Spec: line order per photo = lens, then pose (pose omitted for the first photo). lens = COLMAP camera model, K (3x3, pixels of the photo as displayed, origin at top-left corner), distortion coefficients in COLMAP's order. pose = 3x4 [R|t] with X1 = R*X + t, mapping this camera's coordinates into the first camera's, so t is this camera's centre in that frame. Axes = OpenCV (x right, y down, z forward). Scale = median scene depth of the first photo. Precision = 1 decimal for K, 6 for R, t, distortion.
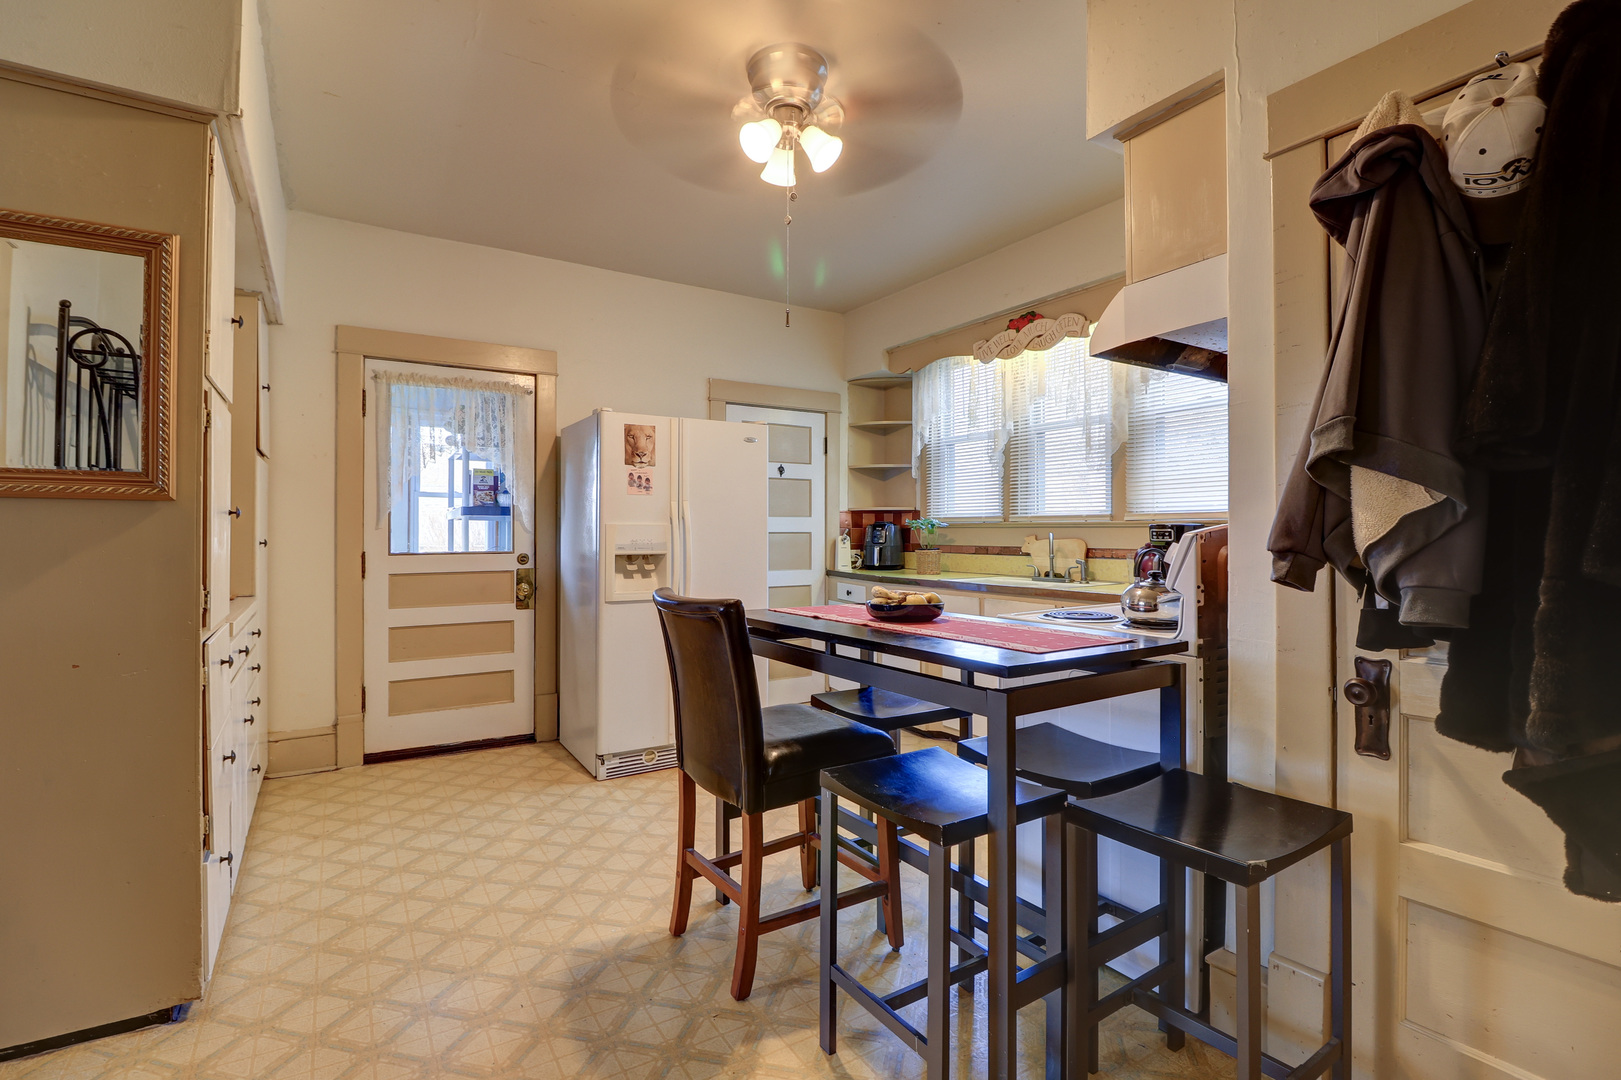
lens RADIAL K [[755.3, 0, 811.5], [0, 755.3, 534.8], [0, 0, 1]] dist [-0.008790, -0.006820]
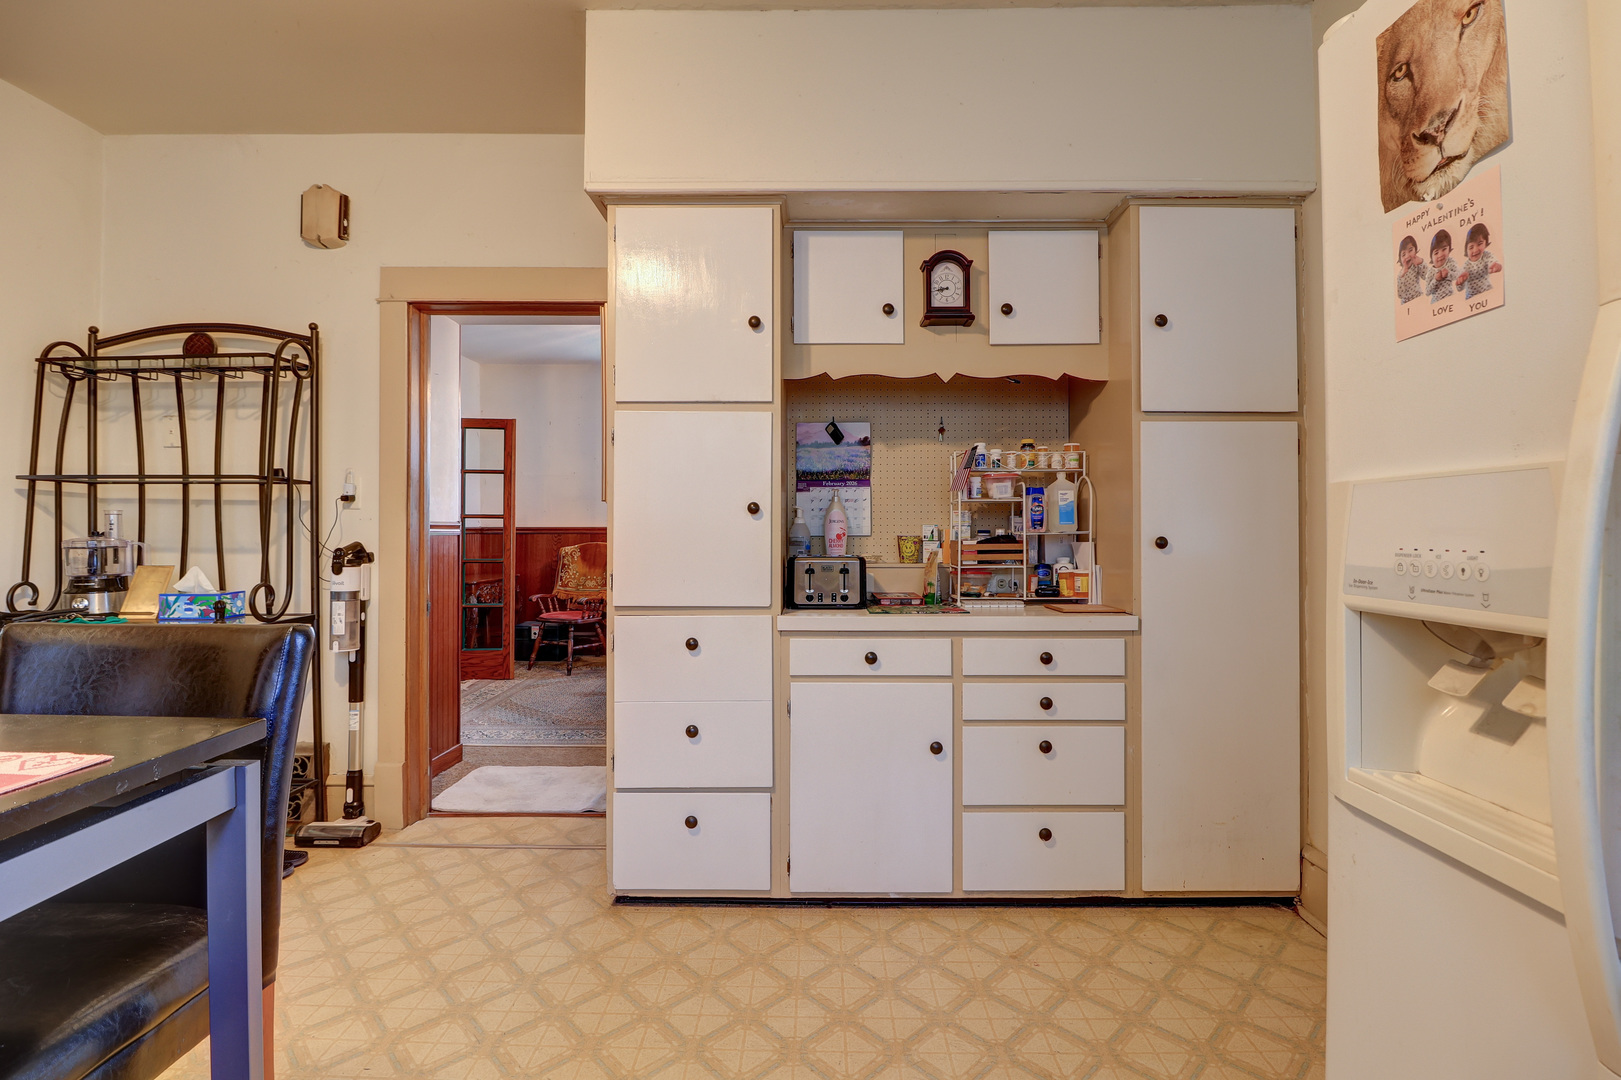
lens RADIAL K [[755.3, 0, 810.6], [0, 755.3, 528.8], [0, 0, 1]] dist [-0.008790, -0.006820]
pose [[-0.543902, -0.005636, -0.839130, 0.030501], [-0.003735, 0.999984, -0.004295, 0.002530], [0.839141, 0.000798, -0.543914, 0.926052]]
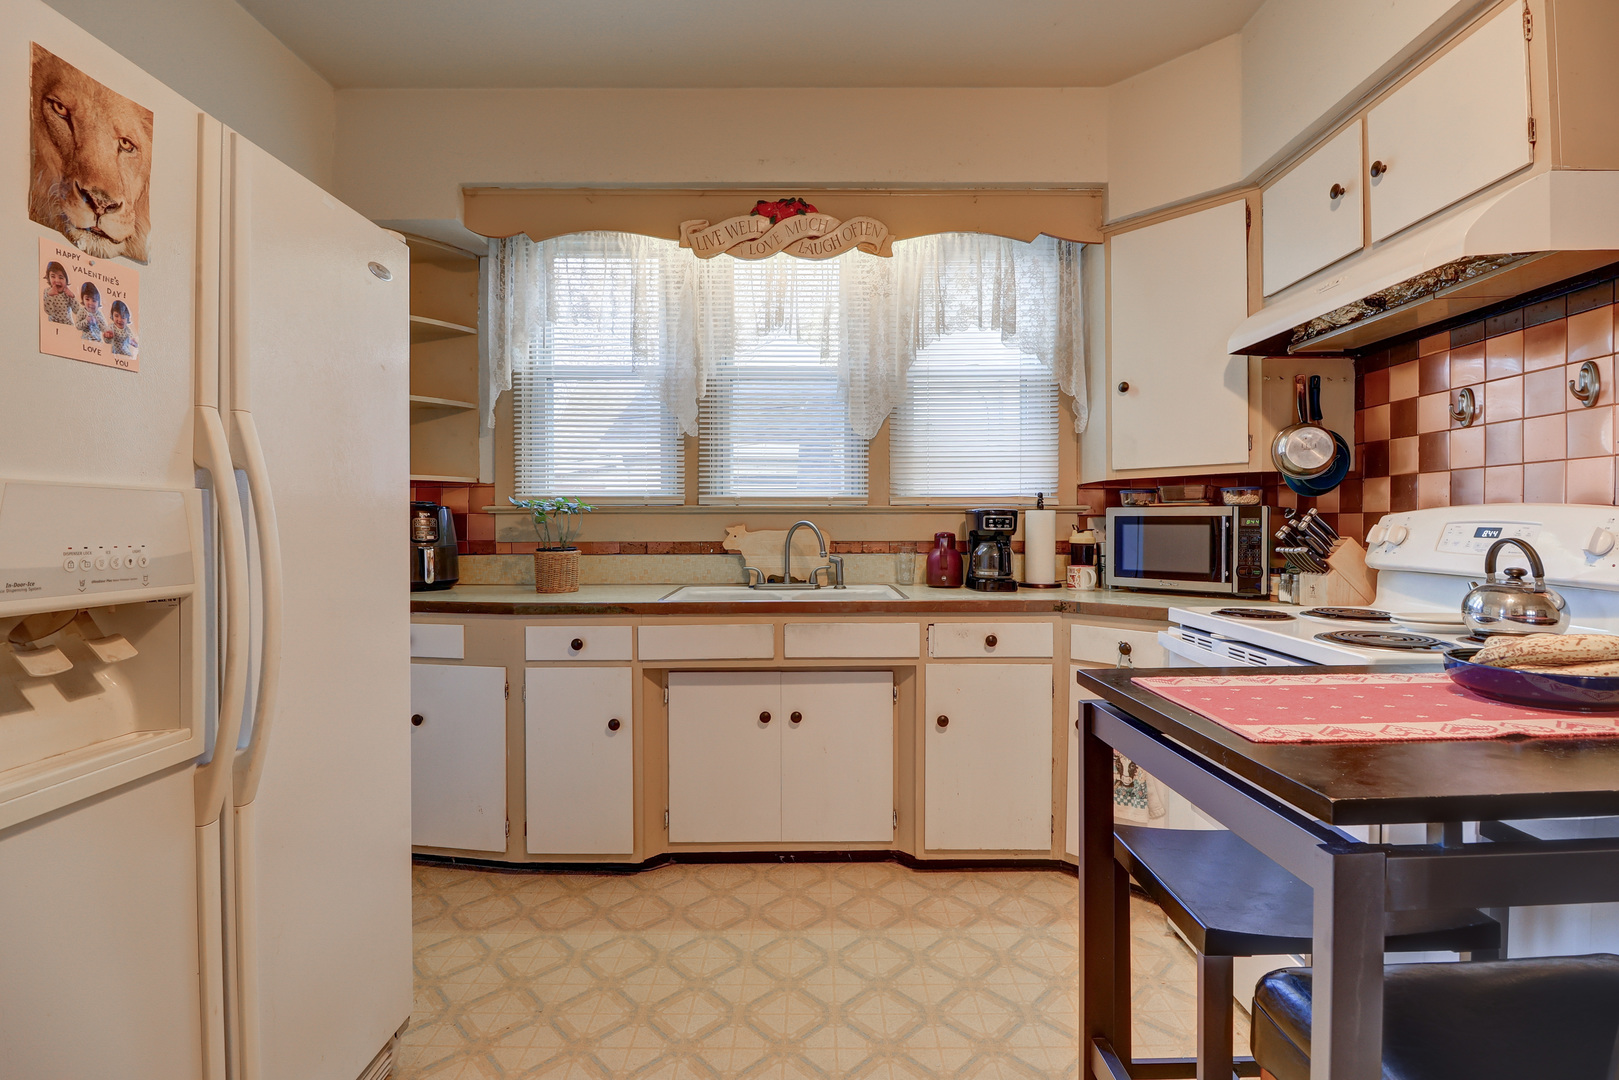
lens RADIAL K [[754.3, 0, 811.7], [0, 754.3, 524.2], [0, 0, 1]] dist [-0.008790, -0.006820]
pose [[0.536774, -0.003310, 0.843720, -0.292217], [0.005871, 0.999983, 0.000188, 0.000628], [-0.843706, 0.004853, 0.536784, 0.645707]]
